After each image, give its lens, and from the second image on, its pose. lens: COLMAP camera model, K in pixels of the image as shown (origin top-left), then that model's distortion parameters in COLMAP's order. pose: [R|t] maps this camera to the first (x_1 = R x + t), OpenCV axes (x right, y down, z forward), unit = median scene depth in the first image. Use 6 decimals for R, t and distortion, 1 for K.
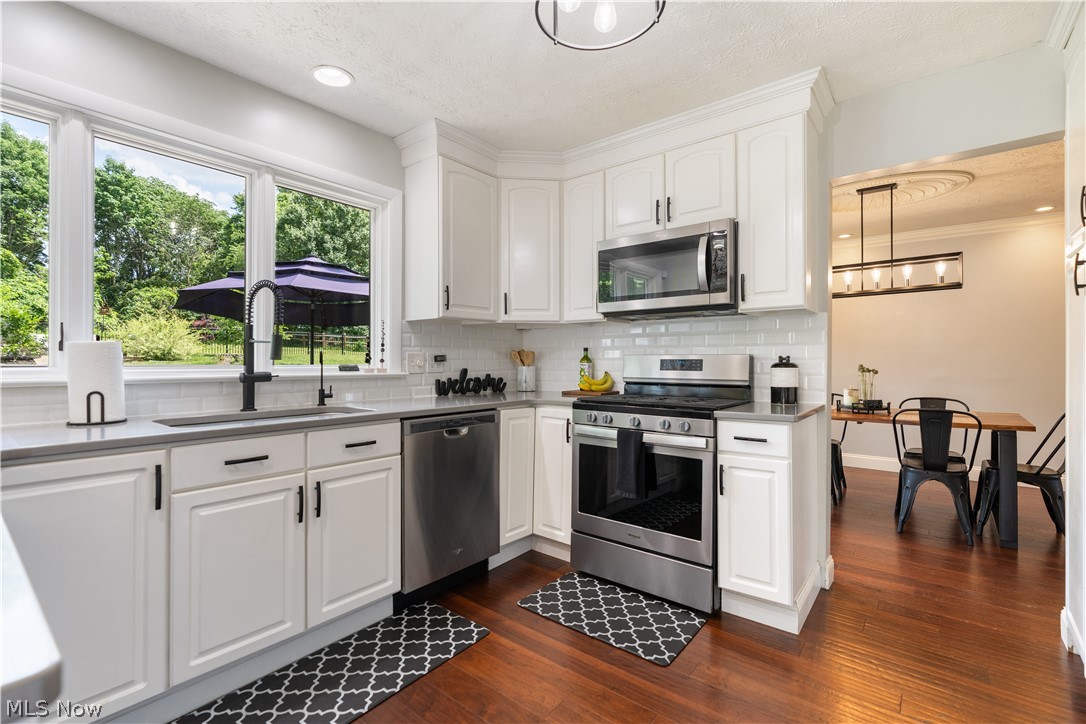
lens RADIAL K [[487.5, 0, 545.5], [0, 487.5, 360.8], [0, 0, 1]] dist [-0.008738, 0.003231]
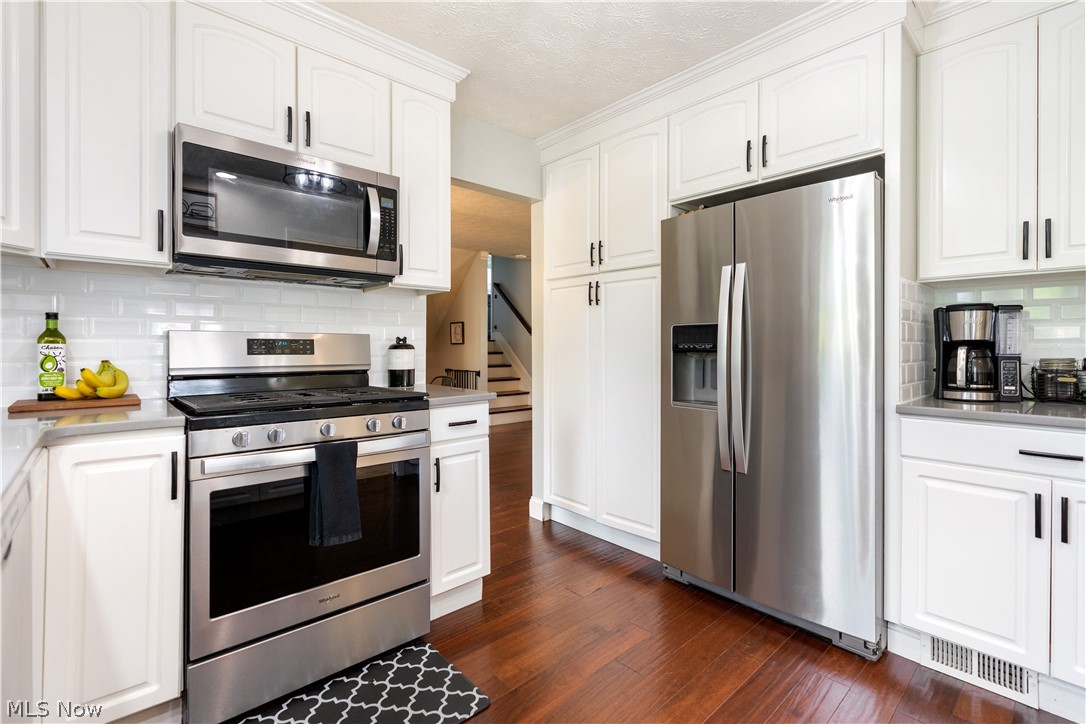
lens RADIAL K [[487.5, 0, 545.3], [0, 487.5, 348.5], [0, 0, 1]] dist [-0.008738, 0.003231]
pose [[0.151858, -0.005532, 0.988387, -0.408725], [-0.003085, 0.999977, 0.006071, 0.005827], [-0.988397, -0.003971, 0.151838, 0.561846]]
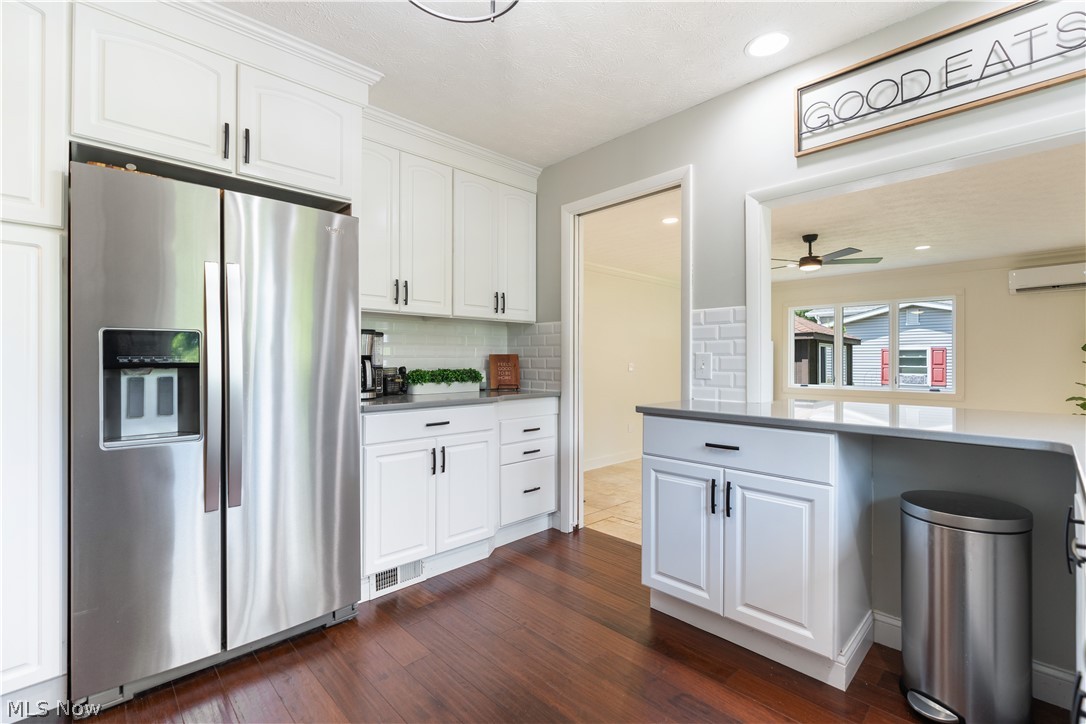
lens RADIAL K [[487.5, 0, 544.7], [0, 487.5, 360.3], [0, 0, 1]] dist [-0.008738, 0.003231]
pose [[-0.992273, -0.000781, 0.124071, 0.006920], [-0.001018, 0.999998, -0.001847, 0.007756], [-0.124069, -0.001959, -0.992272, 1.134799]]
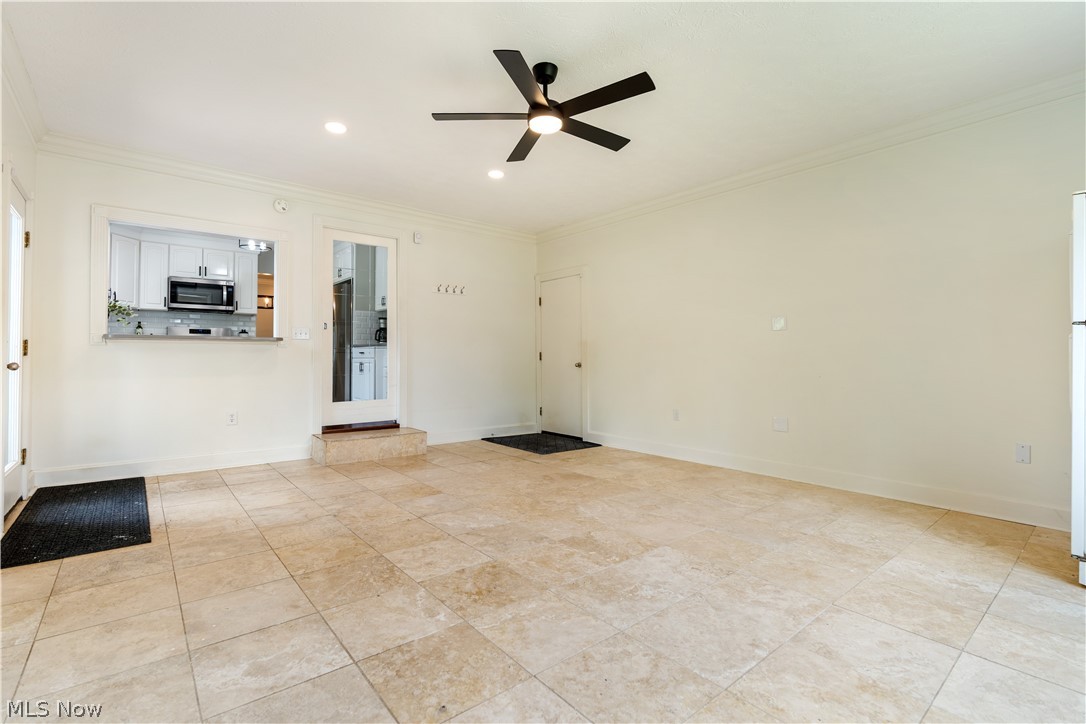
lens RADIAL K [[487.5, 0, 537.1], [0, 487.5, 342.3], [0, 0, 1]] dist [-0.008738, 0.003231]
pose [[0.190993, 0.018383, 0.981419, -1.994637], [-0.003437, 0.999831, -0.018059, 0.112728], [-0.981585, 0.000076, 0.191024, -1.260811]]
